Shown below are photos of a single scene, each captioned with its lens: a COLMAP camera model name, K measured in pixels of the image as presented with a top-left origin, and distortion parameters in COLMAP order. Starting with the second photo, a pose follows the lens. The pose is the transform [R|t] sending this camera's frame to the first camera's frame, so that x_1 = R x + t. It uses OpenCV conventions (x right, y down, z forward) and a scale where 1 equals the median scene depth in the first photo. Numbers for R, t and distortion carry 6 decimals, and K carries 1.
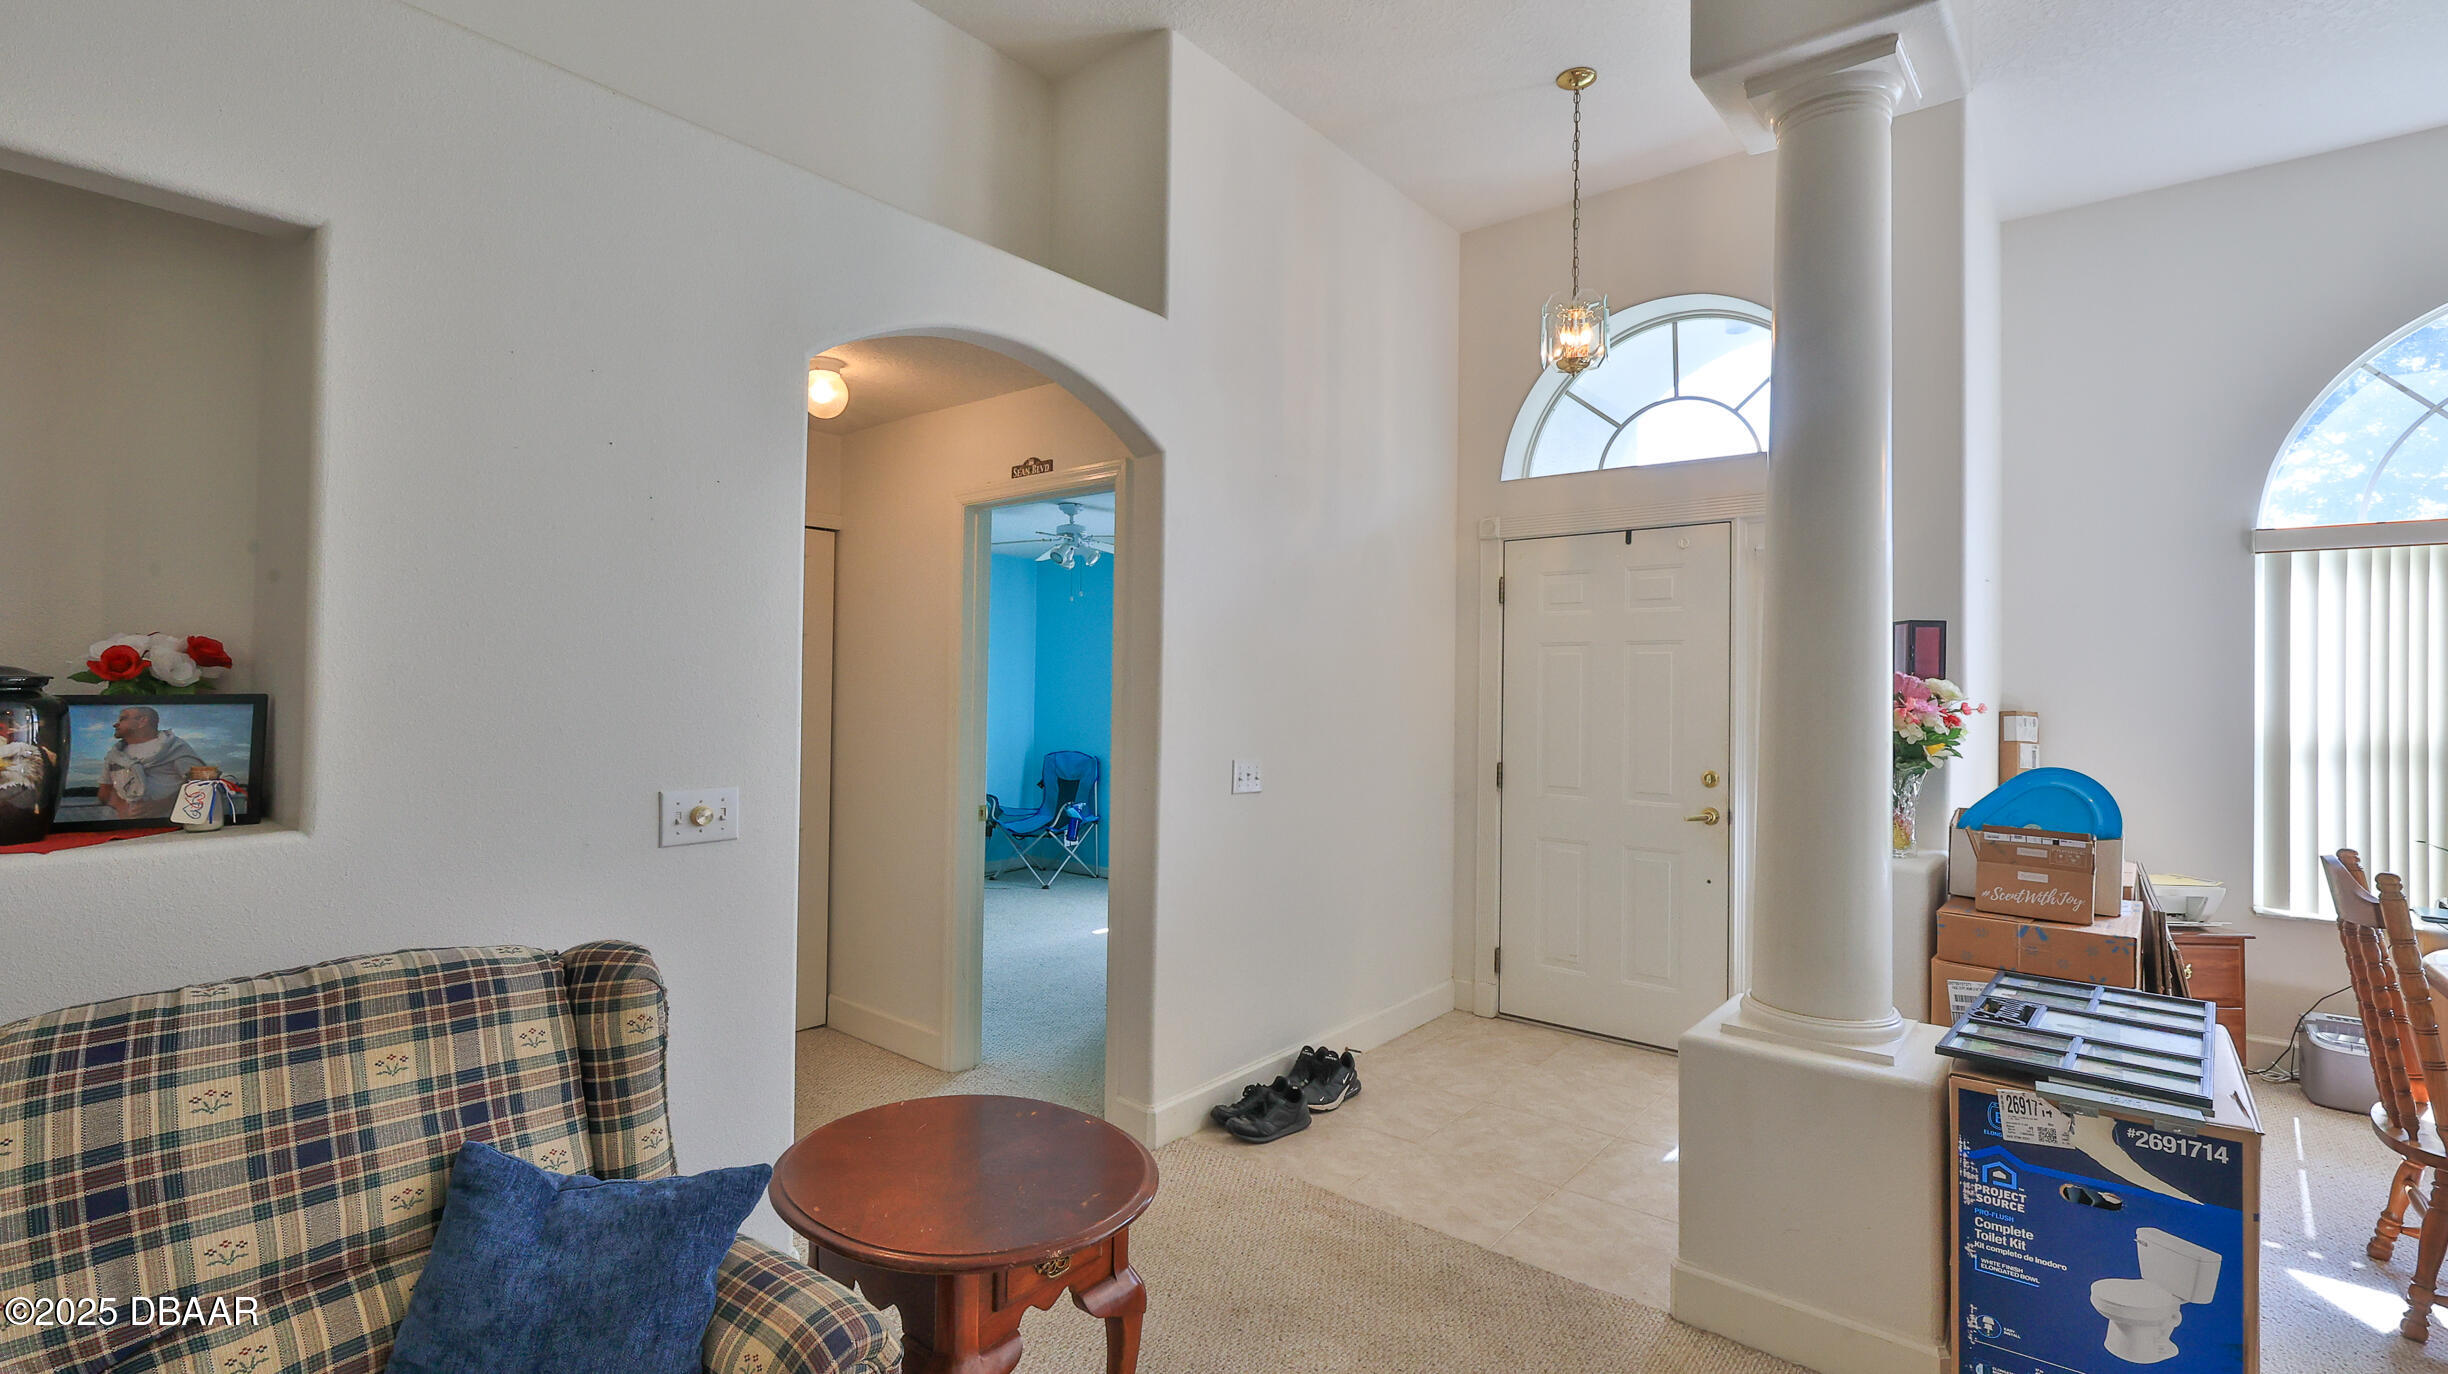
lens RADIAL K [[1087.2, 0, 1222.5], [0, 1087.2, 675.5], [0, 0, 1]] dist [0.000253, 0.000236]
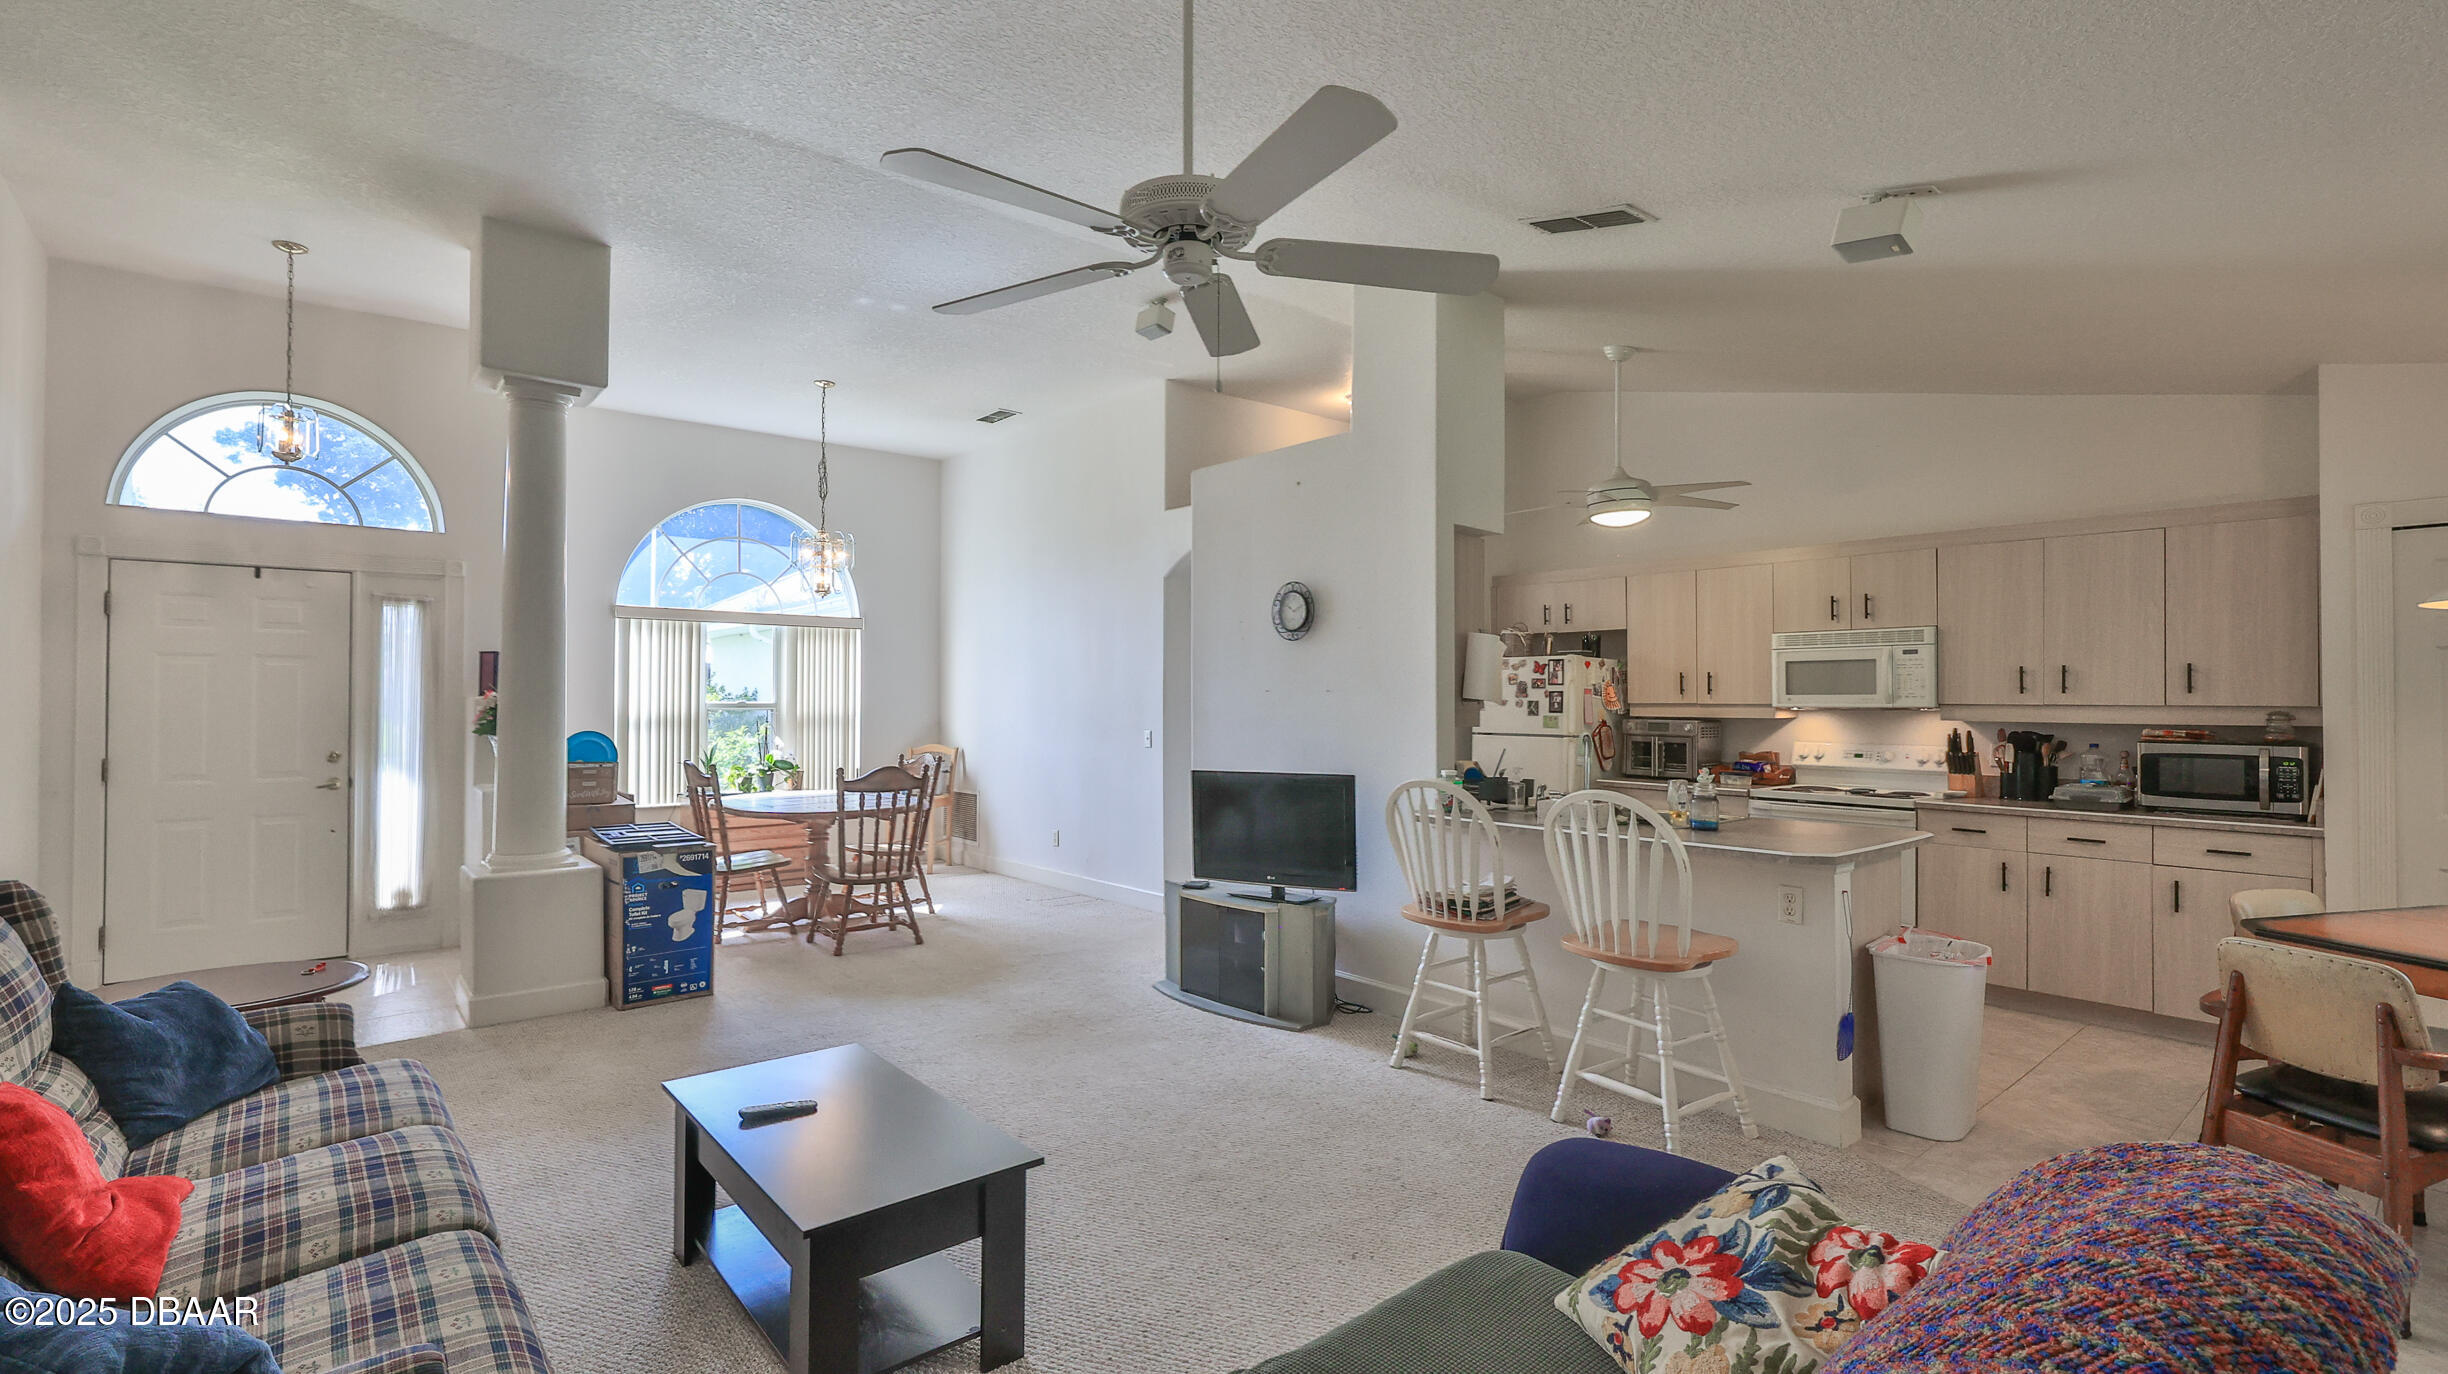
lens RADIAL K [[1087.2, 0, 1222.5], [0, 1087.2, 675.5], [0, 0, 1]] dist [0.000253, 0.000236]
pose [[0.175441, 0.013468, 0.984398, -0.486799], [-0.014583, 0.999832, -0.011080, -0.006358], [-0.984382, -0.012412, 0.175608, -0.242034]]
